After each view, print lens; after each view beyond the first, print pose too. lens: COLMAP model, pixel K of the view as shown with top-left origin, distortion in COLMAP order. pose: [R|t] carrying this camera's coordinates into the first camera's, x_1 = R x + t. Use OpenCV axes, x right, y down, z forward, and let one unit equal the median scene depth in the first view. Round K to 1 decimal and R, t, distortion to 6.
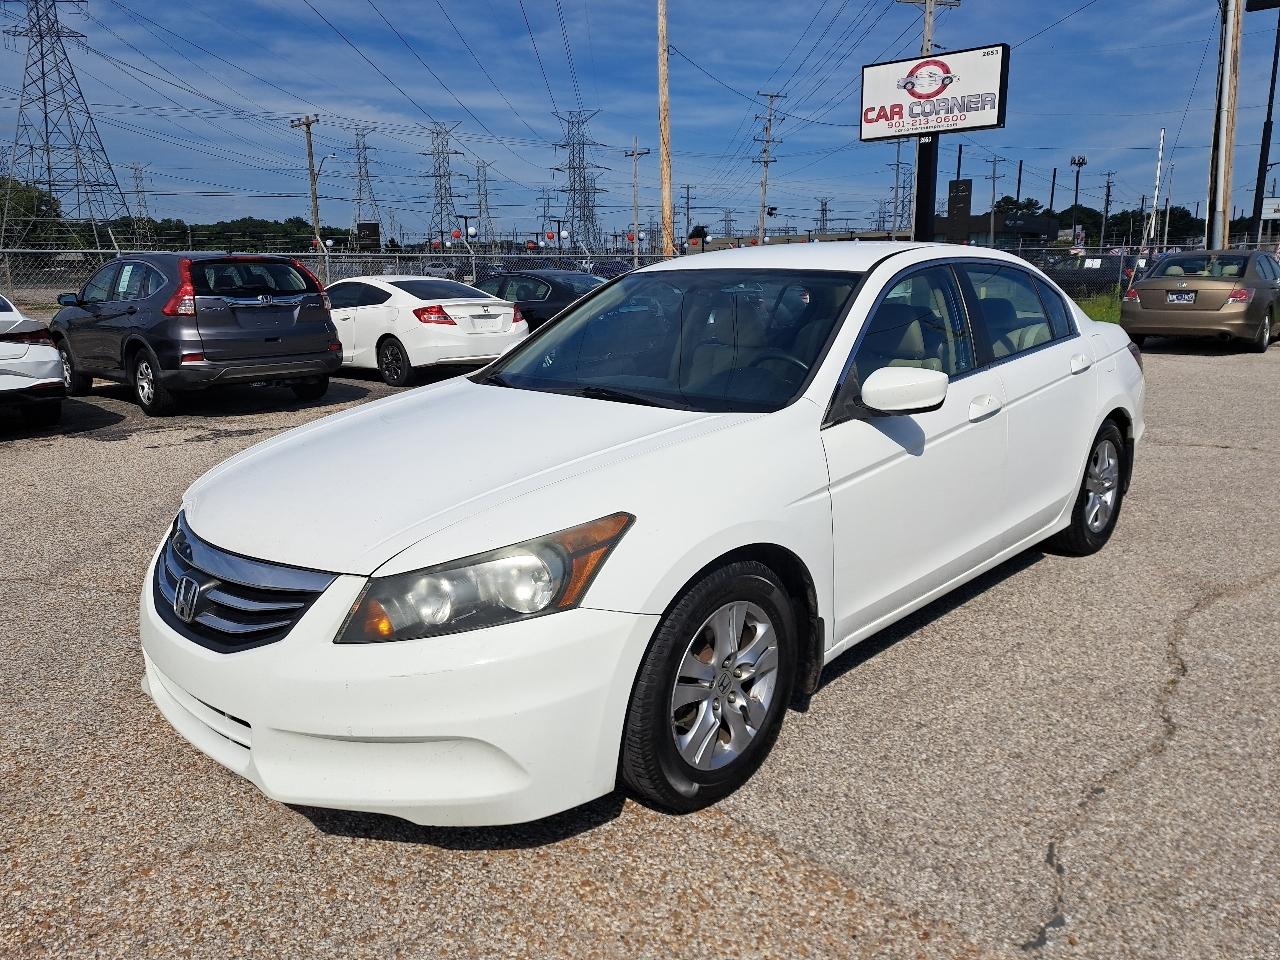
lens RADIAL K [[903.4, 0, 668.5], [0, 903.4, 483.7], [0, 0, 1]] dist [0.043353, -0.038133]
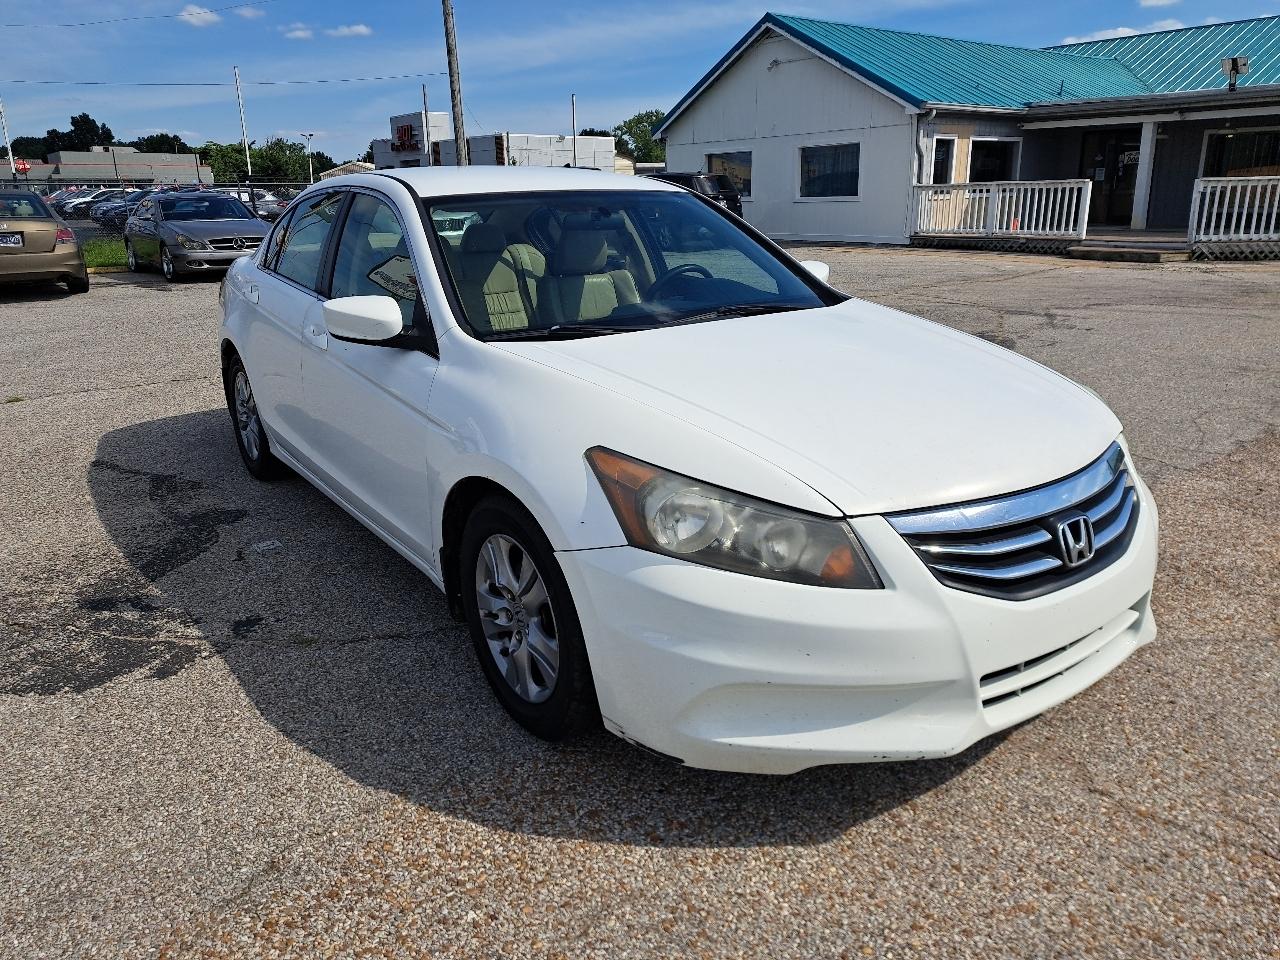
lens RADIAL K [[903.4, 0, 664.0], [0, 903.4, 464.7], [0, 0, 1]] dist [0.043353, -0.038133]
pose [[0.178282, -0.273861, 0.945101, -0.176710], [0.239531, 0.943674, 0.228262, -0.031459], [-0.954379, 0.185686, 0.233839, 0.145341]]
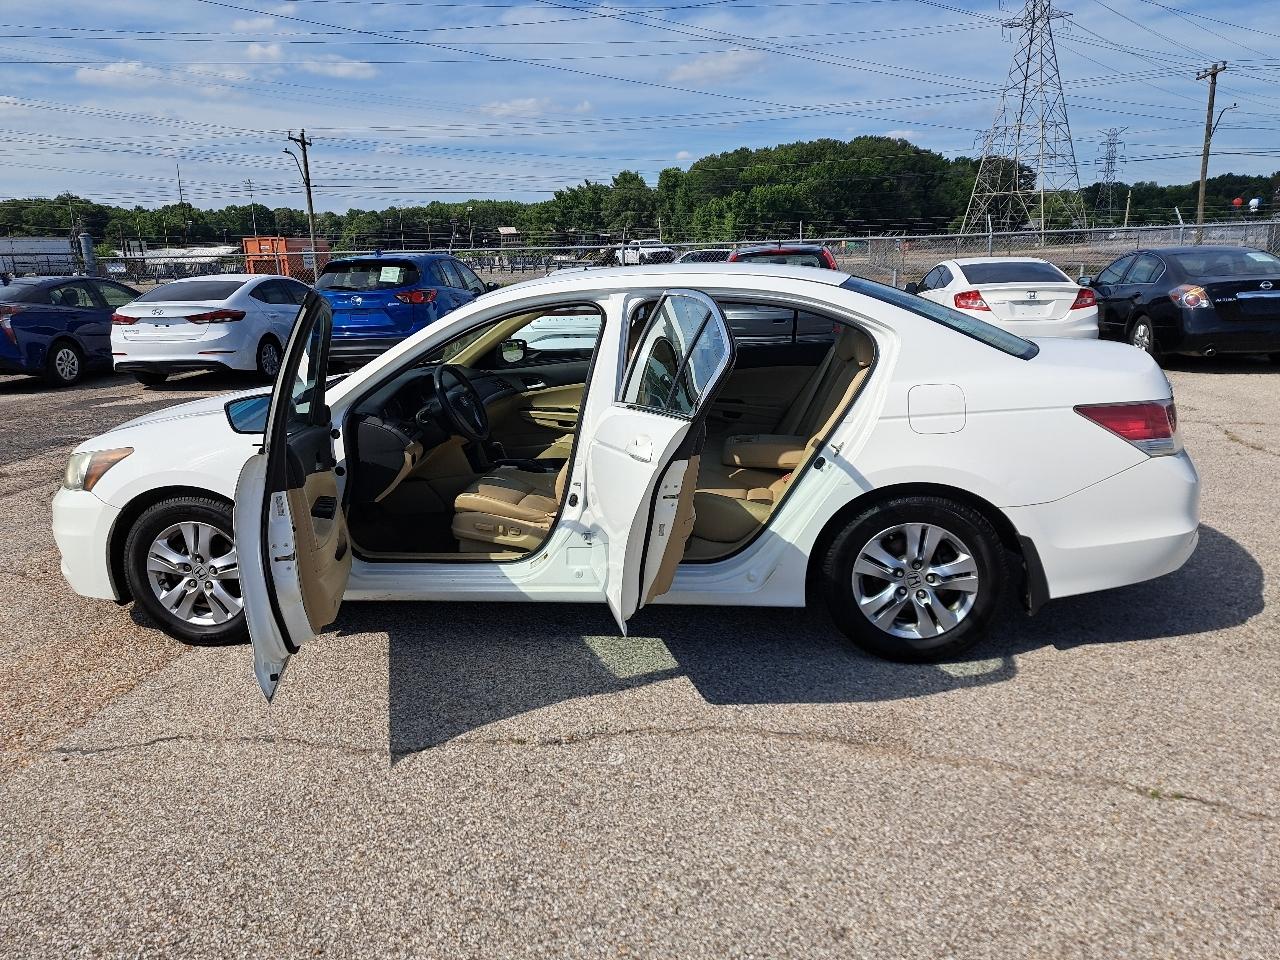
lens RADIAL K [[903.4, 0, 649.7], [0, 903.4, 486.2], [0, 0, 1]] dist [0.043353, -0.038133]
pose [[0.580250, 0.193670, -0.791076, 0.231298], [-0.162457, 0.979319, 0.120594, -0.032105], [0.798071, 0.058541, 0.599713, 0.089682]]
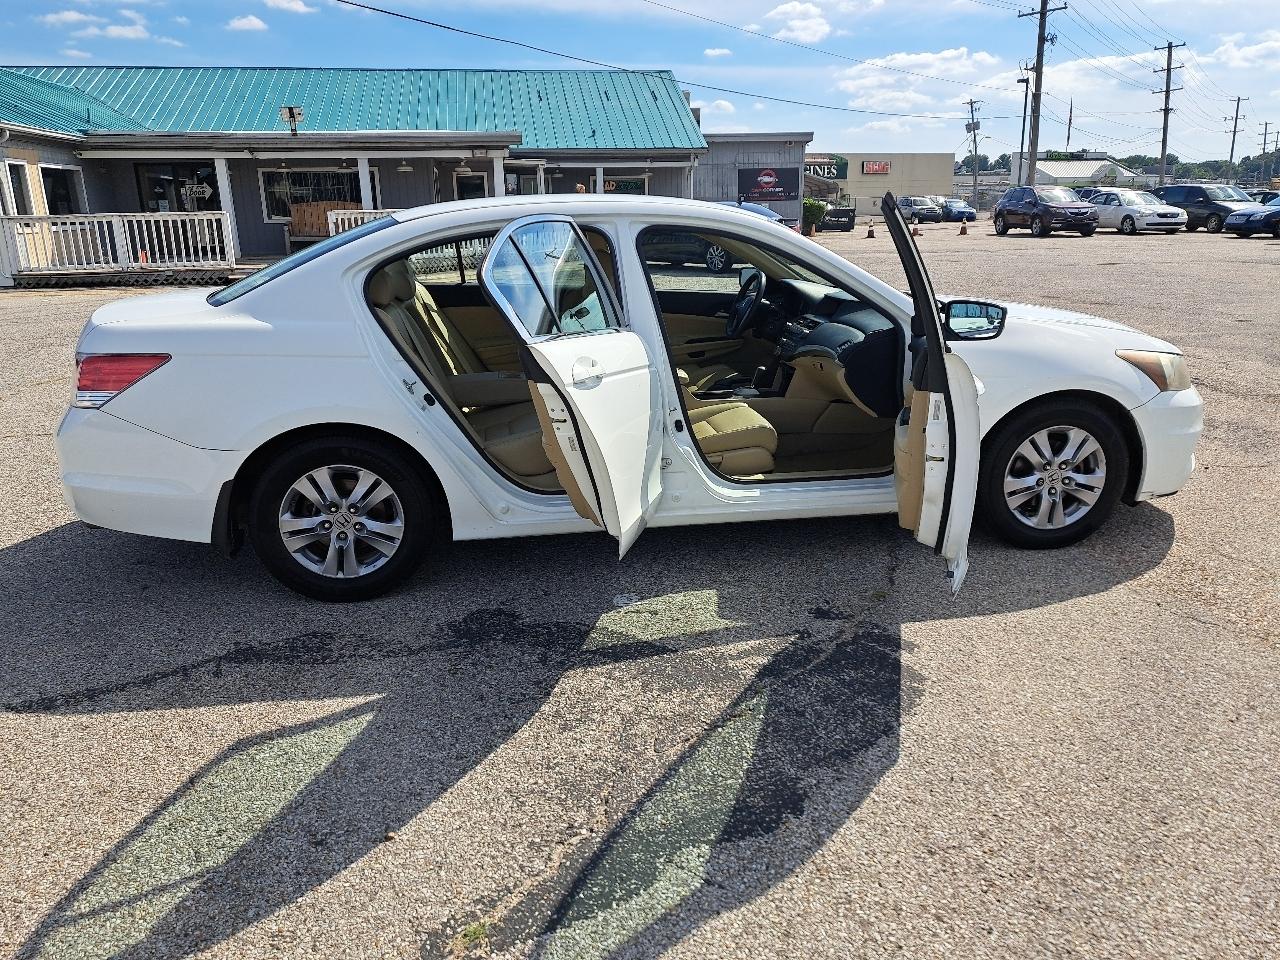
lens RADIAL K [[903.4, 0, 648.4], [0, 903.4, 472.6], [0, 0, 1]] dist [0.043353, -0.038133]
pose [[-0.781948, -0.149325, 0.605194, -0.114995], [0.171845, 0.881619, 0.439564, -0.094596], [-0.599188, 0.447716, -0.663720, 0.396558]]
